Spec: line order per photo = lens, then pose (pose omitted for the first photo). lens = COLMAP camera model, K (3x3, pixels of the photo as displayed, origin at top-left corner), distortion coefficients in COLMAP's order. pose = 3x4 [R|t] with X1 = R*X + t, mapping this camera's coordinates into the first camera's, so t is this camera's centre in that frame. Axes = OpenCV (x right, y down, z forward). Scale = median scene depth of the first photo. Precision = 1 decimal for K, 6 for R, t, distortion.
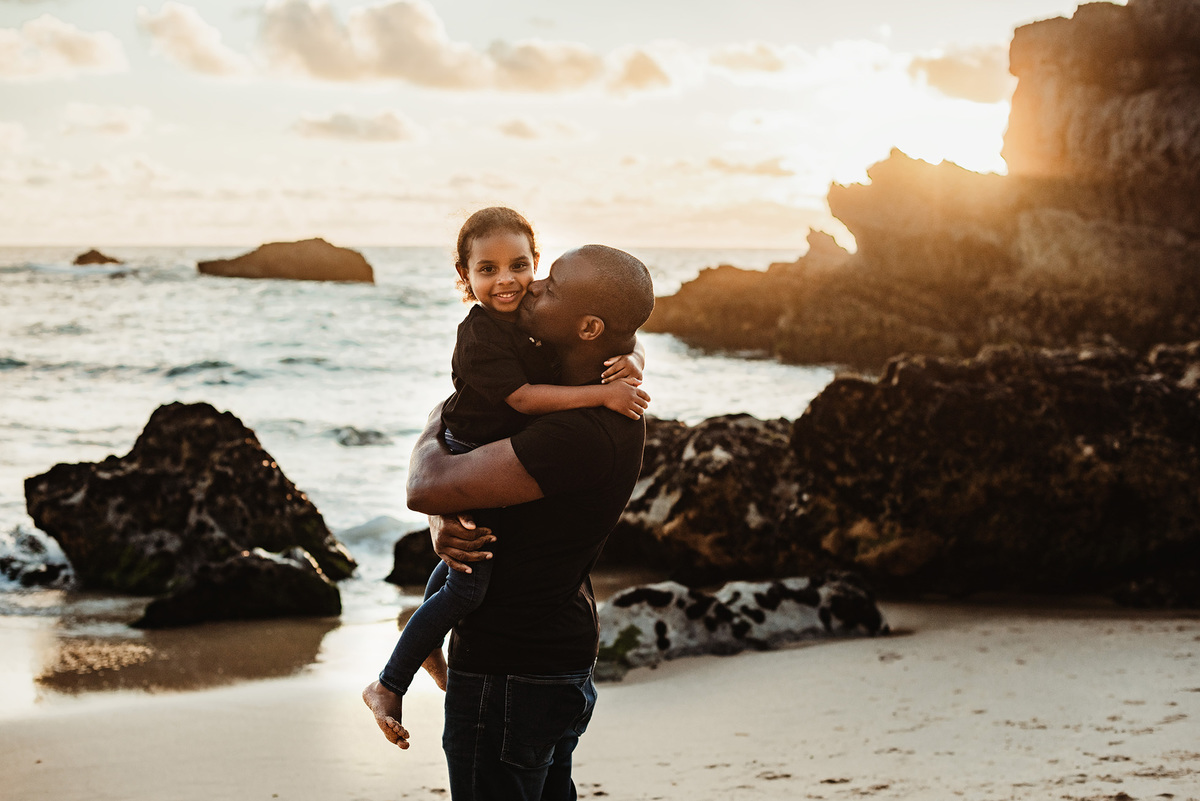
lens RADIAL K [[1826.6, 0, 600.0], [0, 1826.6, 400.5], [0, 0, 1]] dist [-0.142061, 0.110225]
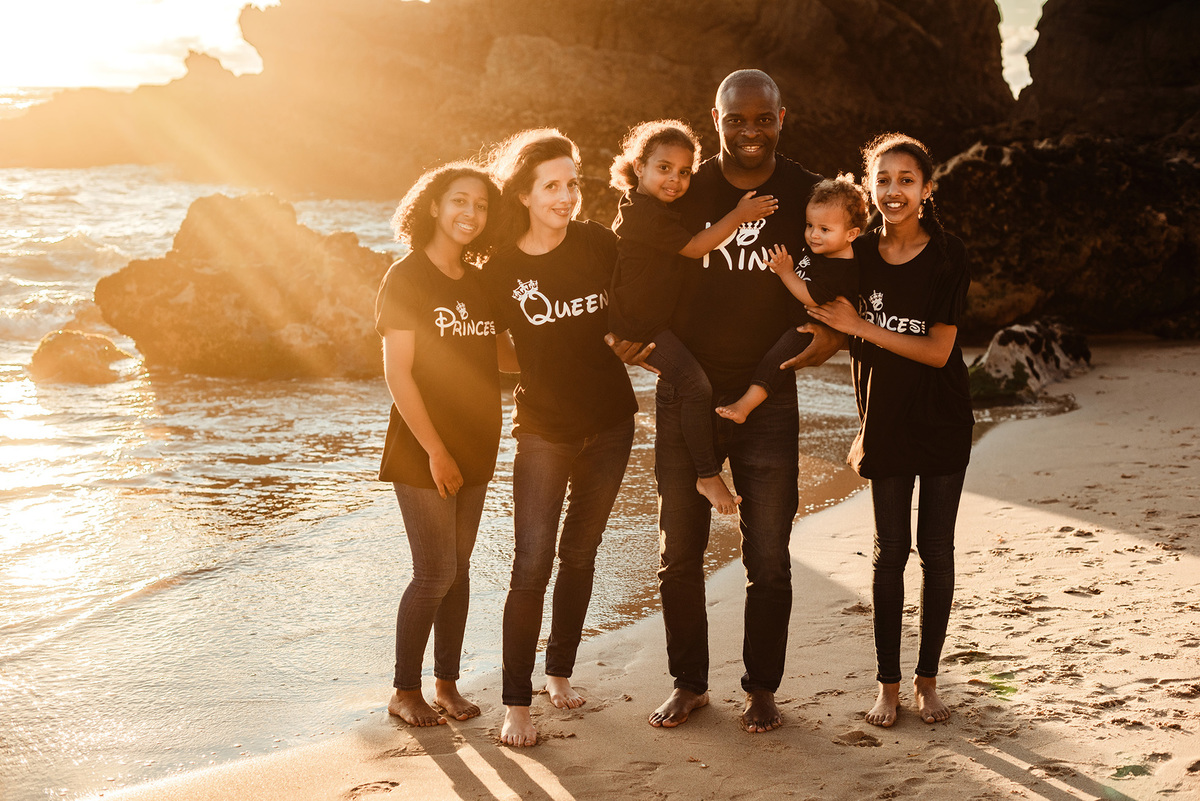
lens RADIAL K [[1749.6, 0, 600.0], [0, 1749.6, 400.5], [0, 0, 1]] dist [-0.140106, 0.069623]
pose [[0.872888, -0.066060, 0.483427, -0.630579], [0.019435, 0.994713, 0.100835, 0.024721], [-0.487533, -0.078622, 0.869558, 0.120673]]
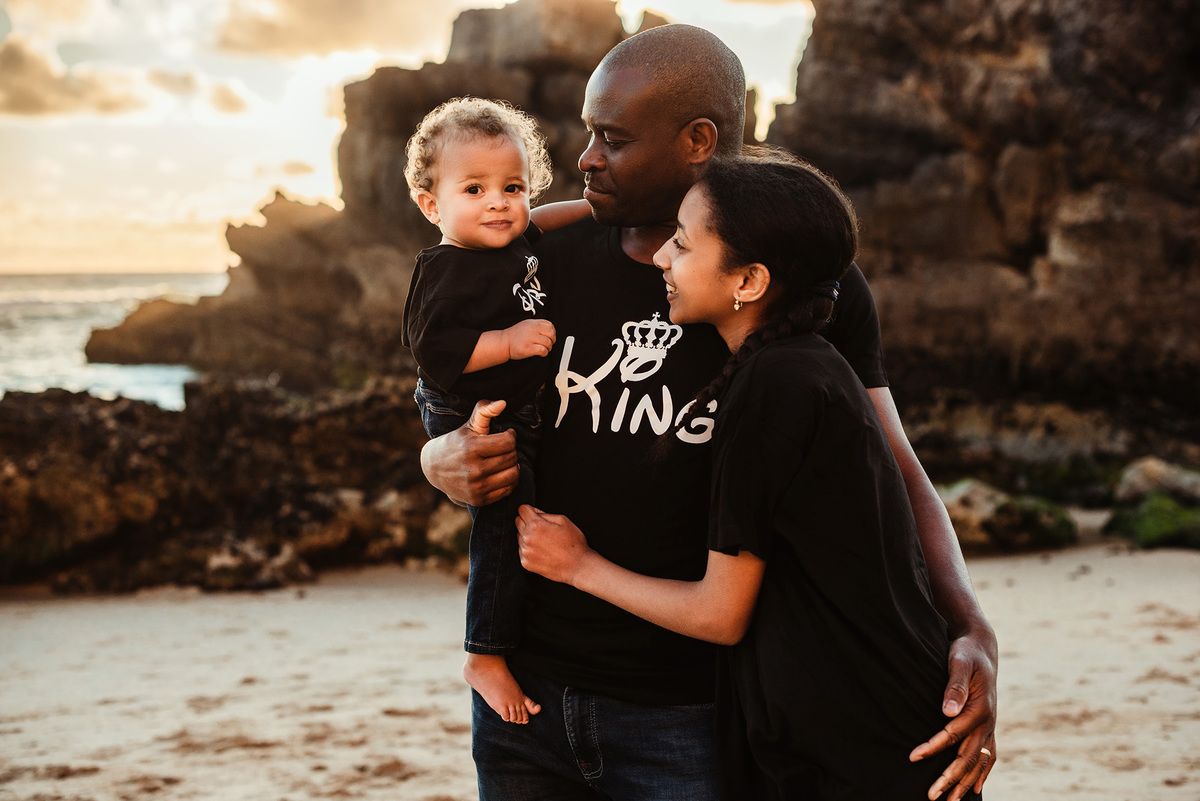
lens RADIAL K [[1758.7, 0, 600.0], [0, 1758.7, 400.5], [0, 0, 1]] dist [-0.155874, 0.187958]
pose [[0.974844, -0.026864, 0.221265, 0.379656], [0.028723, 0.999574, -0.005191, -0.002163], [-0.221031, 0.011416, 0.975200, -0.238283]]
